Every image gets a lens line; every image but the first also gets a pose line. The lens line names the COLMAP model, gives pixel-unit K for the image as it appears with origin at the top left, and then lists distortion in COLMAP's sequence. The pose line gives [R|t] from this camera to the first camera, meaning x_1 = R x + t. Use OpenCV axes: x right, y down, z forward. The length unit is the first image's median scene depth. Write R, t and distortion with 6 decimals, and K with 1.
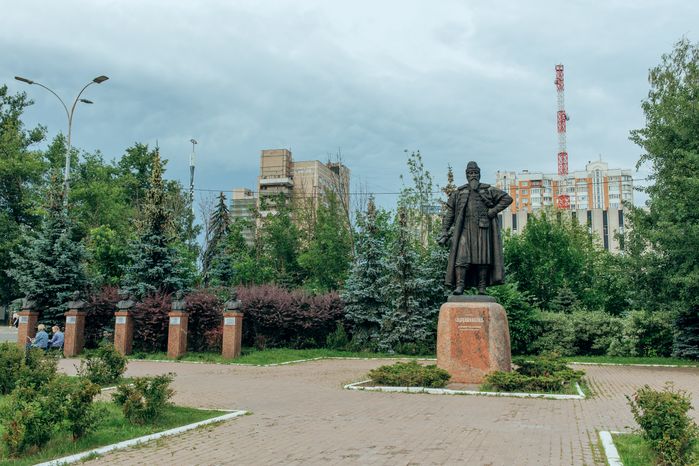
lens RADIAL K [[675.5, 0, 349.5], [0, 675.5, 233.0], [0, 0, 1]] dist [0.004188, -0.018876]
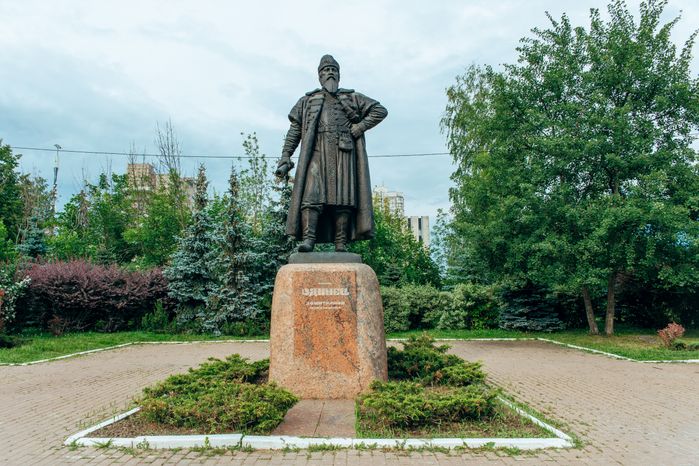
lens RADIAL K [[481.6, 0, 337.0], [0, 481.6, 234.2], [0, 0, 1]] dist [0.000143, -0.000704]
pose [[0.963418, 0.018326, 0.267378, 0.043623], [-0.017022, 0.999829, -0.007196, 0.048790], [-0.267464, 0.002382, 0.963565, 0.354473]]
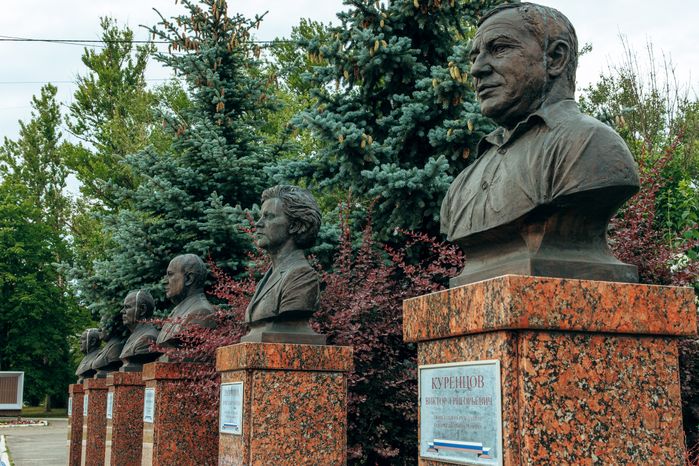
lens RADIAL K [[850.6, 0, 349.5], [0, 850.6, 233.0], [0, 0, 1]] dist [-0.003516, 0.012337]
pose [[0.632412, -0.163665, -0.757145, -0.120625], [0.113627, 0.986452, -0.118325, 0.109155], [0.766254, -0.011202, 0.642441, 0.841497]]
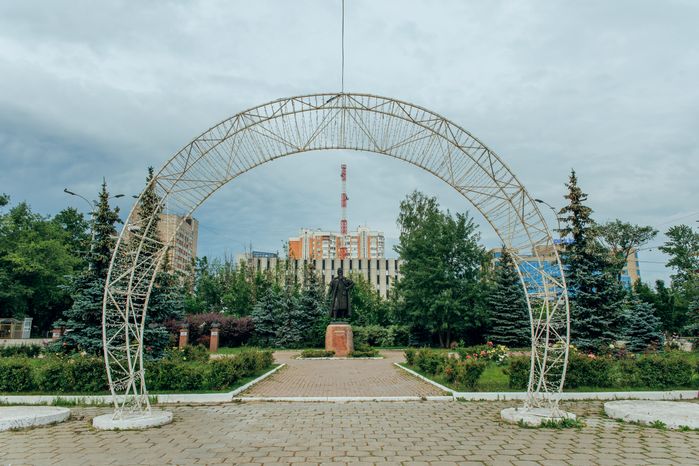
lens RADIAL K [[483.9, 0, 362.2], [0, 483.9, 224.2], [0, 0, 1]] dist [-0.002924, -0.001905]
pose [[0.936498, 0.060647, 0.345389, -0.246429], [-0.031032, 0.995400, -0.090641, -0.069986], [-0.349297, 0.074166, 0.934072, -0.480948]]
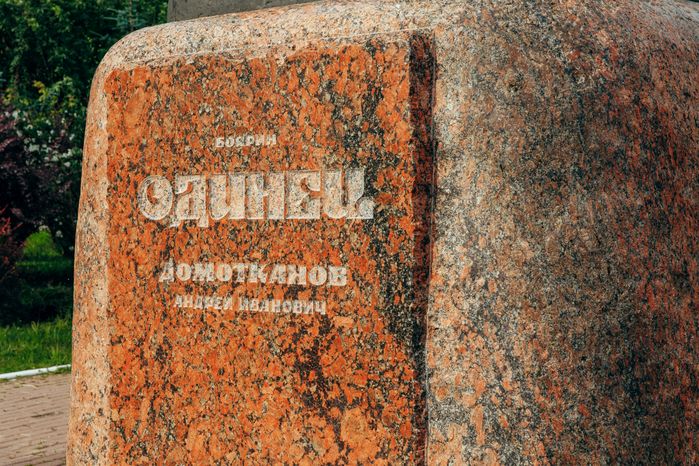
lens RADIAL K [[1336.8, 0, 349.5], [0, 1336.8, 233.0], [0, 0, 1]] dist [0.014615, 0.014860]
pose [[0.921507, -0.024963, -0.387558, 0.156812], [0.093302, 0.982935, 0.158535, 0.064749], [0.376987, -0.182251, 0.908111, 0.512274]]
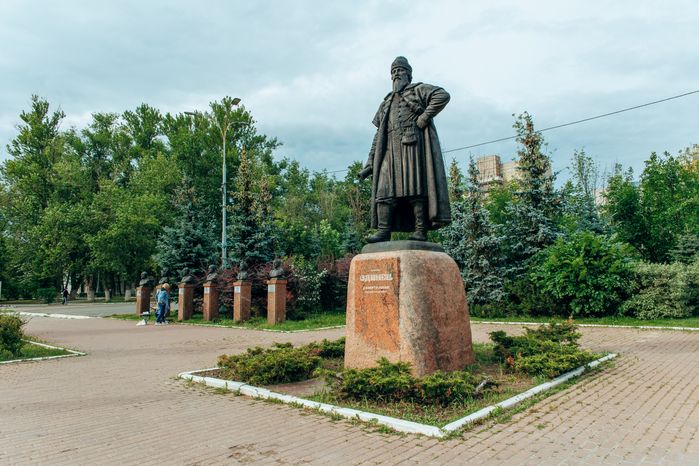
lens RADIAL K [[468.1, 0, 349.5], [0, 468.1, 233.0], [0, 0, 1]] dist [-0.001570, -0.001758]
pose [[0.899950, -0.083436, -0.427934, 0.217693], [0.090176, 0.995916, -0.004538, 0.050973], [0.426565, -0.034505, 0.903799, 0.343563]]
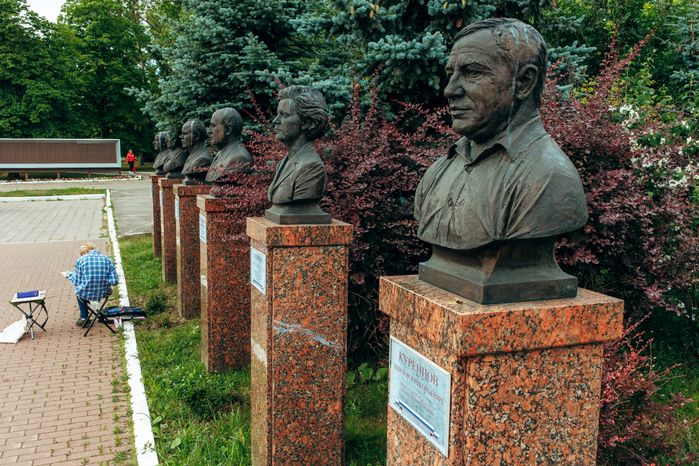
lens RADIAL K [[654.7, 0, 349.5], [0, 654.7, 233.0], [0, 0, 1]] dist [0.004473, -0.006566]
pose [[0.607792, 0.089946, -0.788986, -0.123627], [0.106733, 0.975296, 0.193407, 0.085085], [0.786891, -0.201762, 0.583177, 0.852925]]
